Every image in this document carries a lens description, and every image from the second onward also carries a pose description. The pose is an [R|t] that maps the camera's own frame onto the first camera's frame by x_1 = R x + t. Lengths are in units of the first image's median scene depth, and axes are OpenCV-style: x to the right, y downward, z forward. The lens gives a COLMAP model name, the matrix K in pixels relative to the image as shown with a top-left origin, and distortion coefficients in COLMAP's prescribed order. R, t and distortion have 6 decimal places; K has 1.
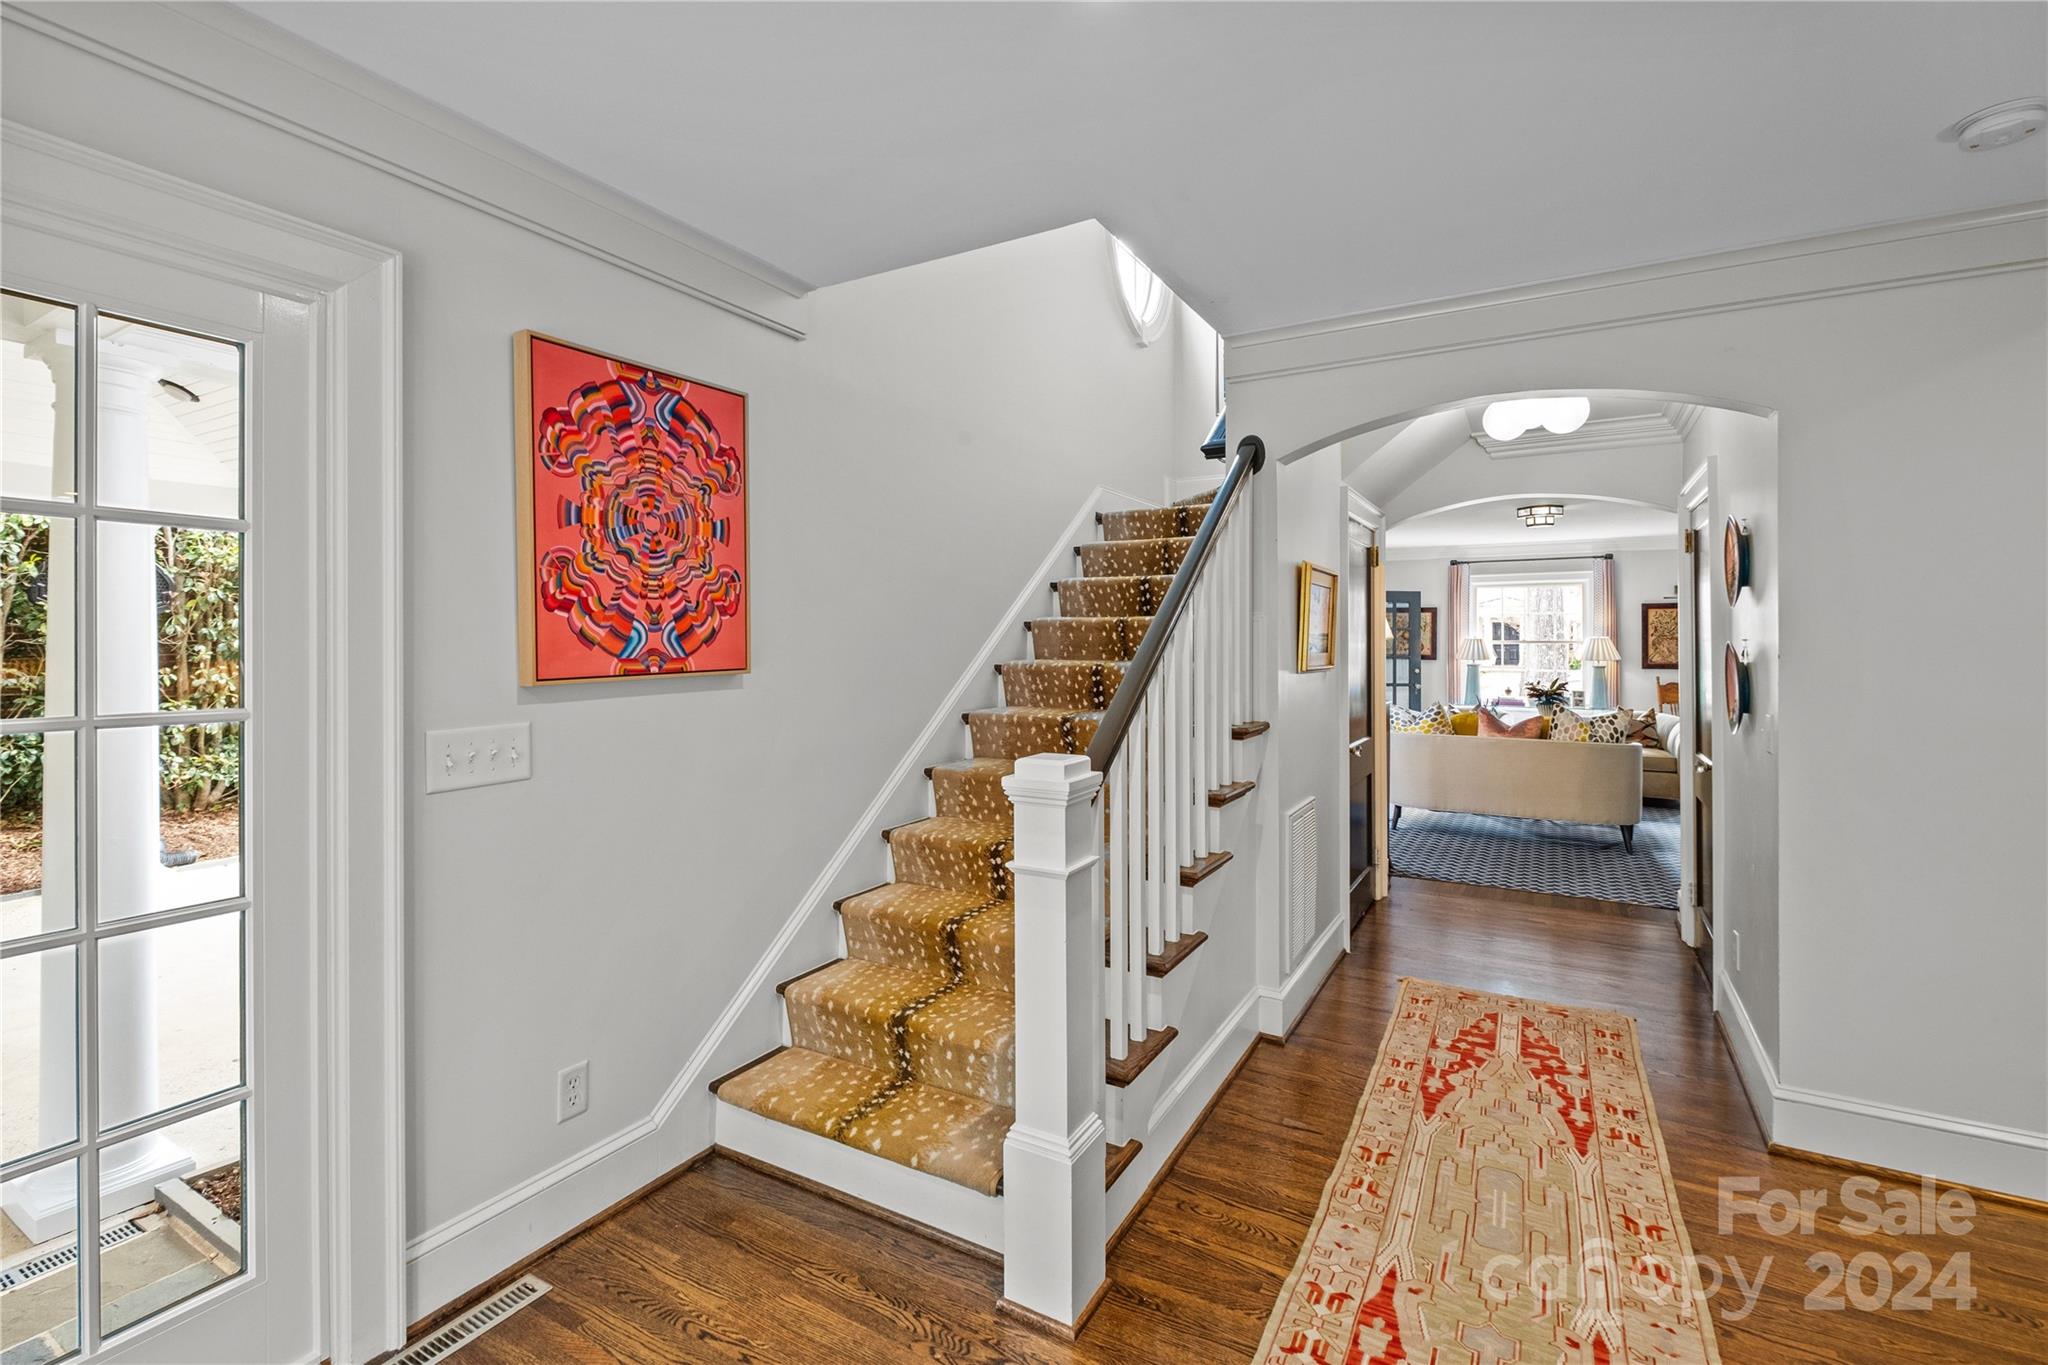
lens RADIAL K [[909.0, 0, 1027.8], [0, 909.0, 638.3], [0, 0, 1]] dist [0.010874, -0.010253]
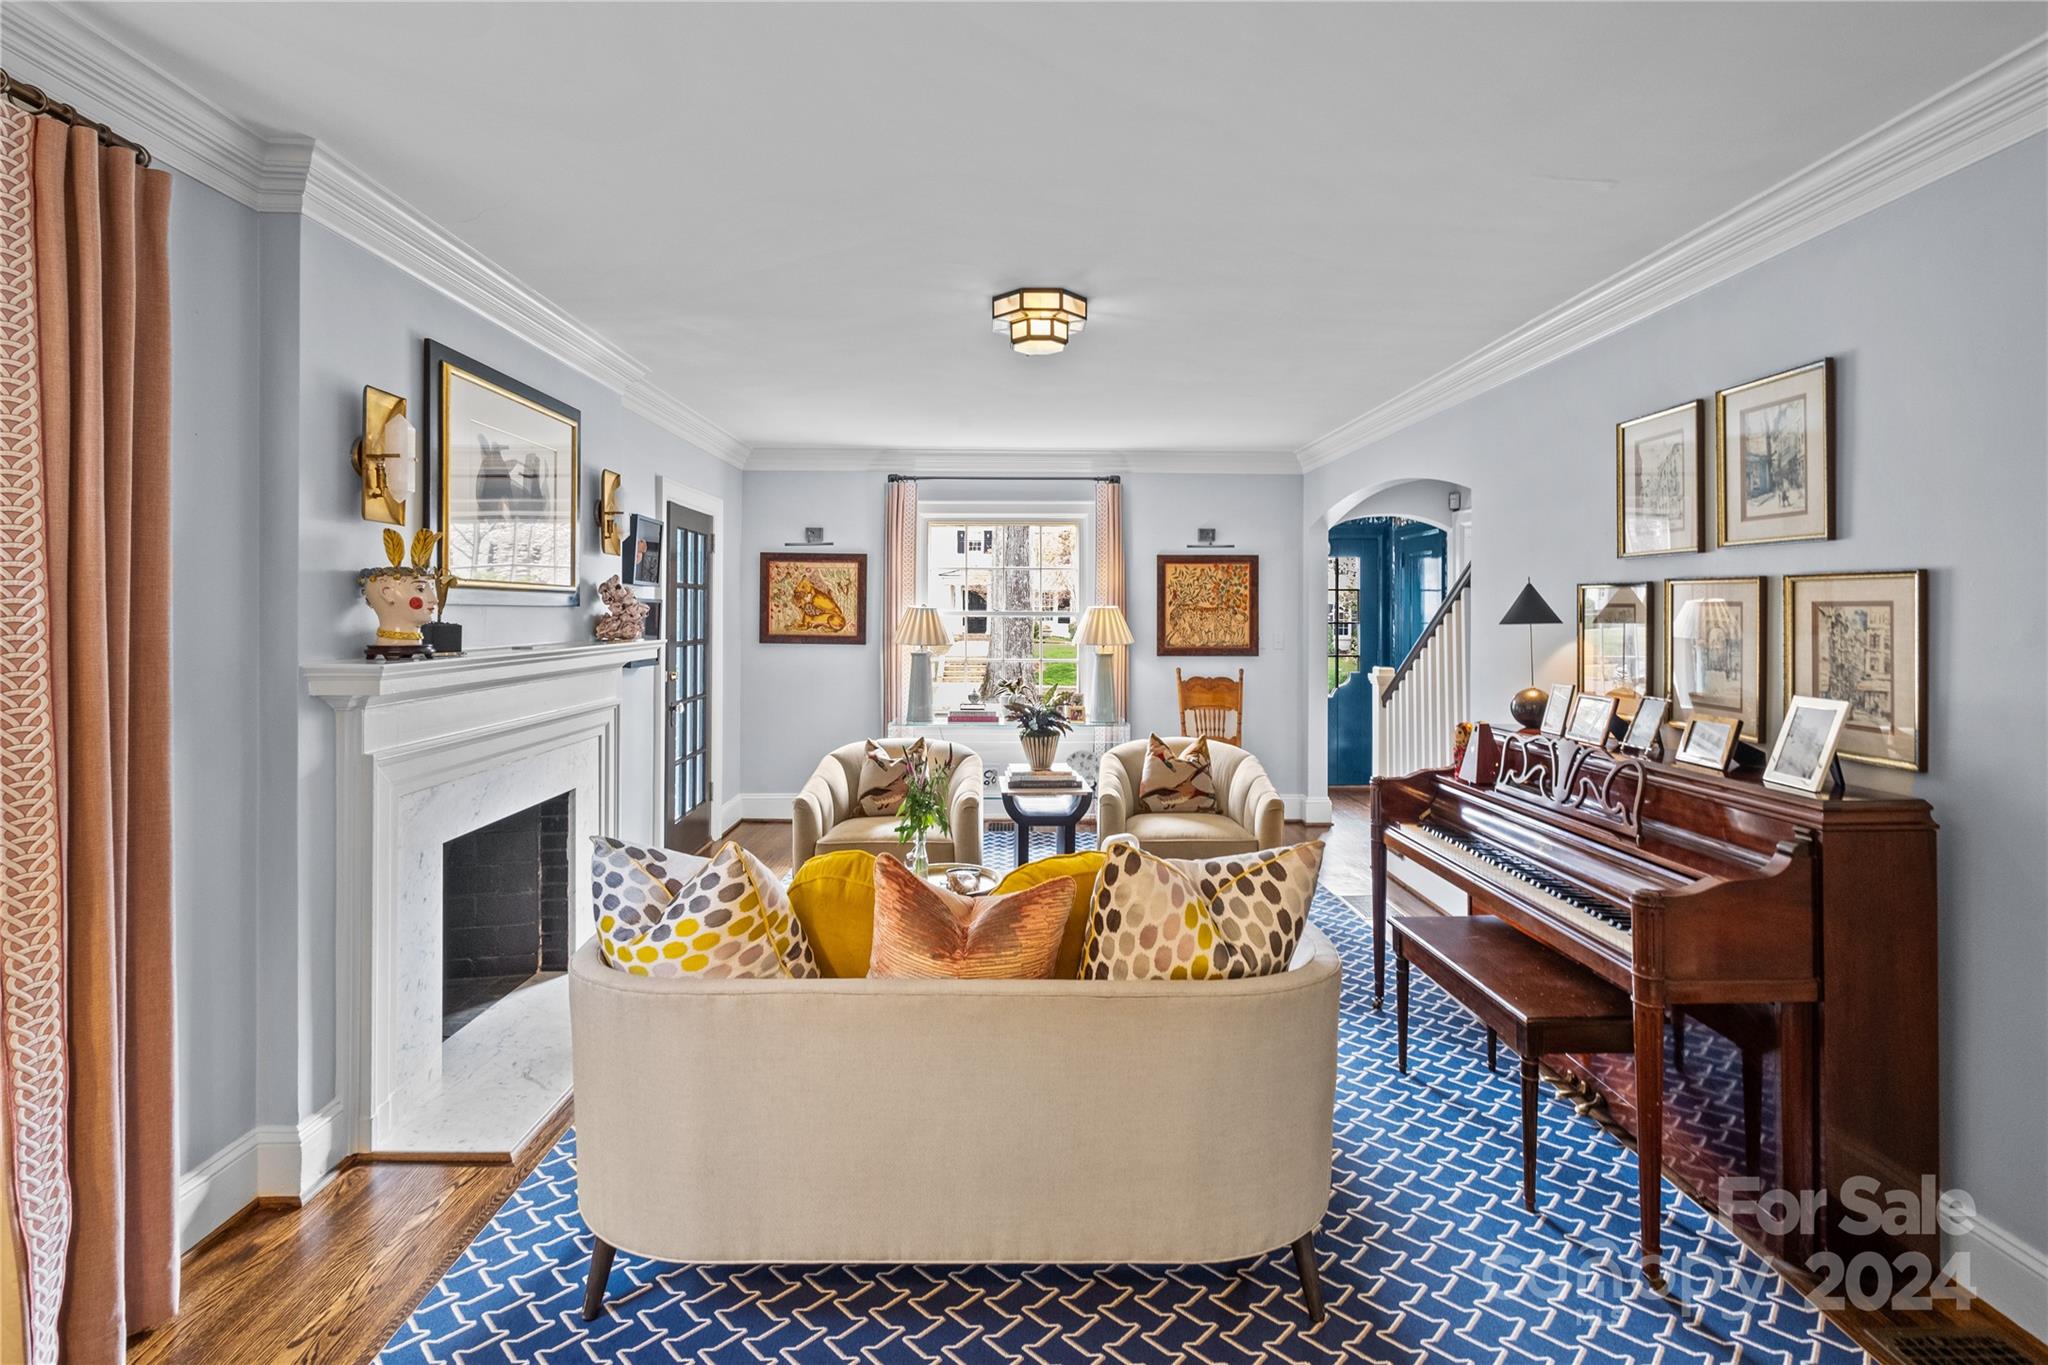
lens RADIAL K [[909.0, 0, 1027.8], [0, 909.0, 638.3], [0, 0, 1]] dist [0.010874, -0.010253]
pose [[0.857279, -0.013139, 0.514685, 0.264704], [-0.005532, 0.999381, 0.034728, -0.000988], [-0.514823, -0.032619, 0.856676, 0.497798]]
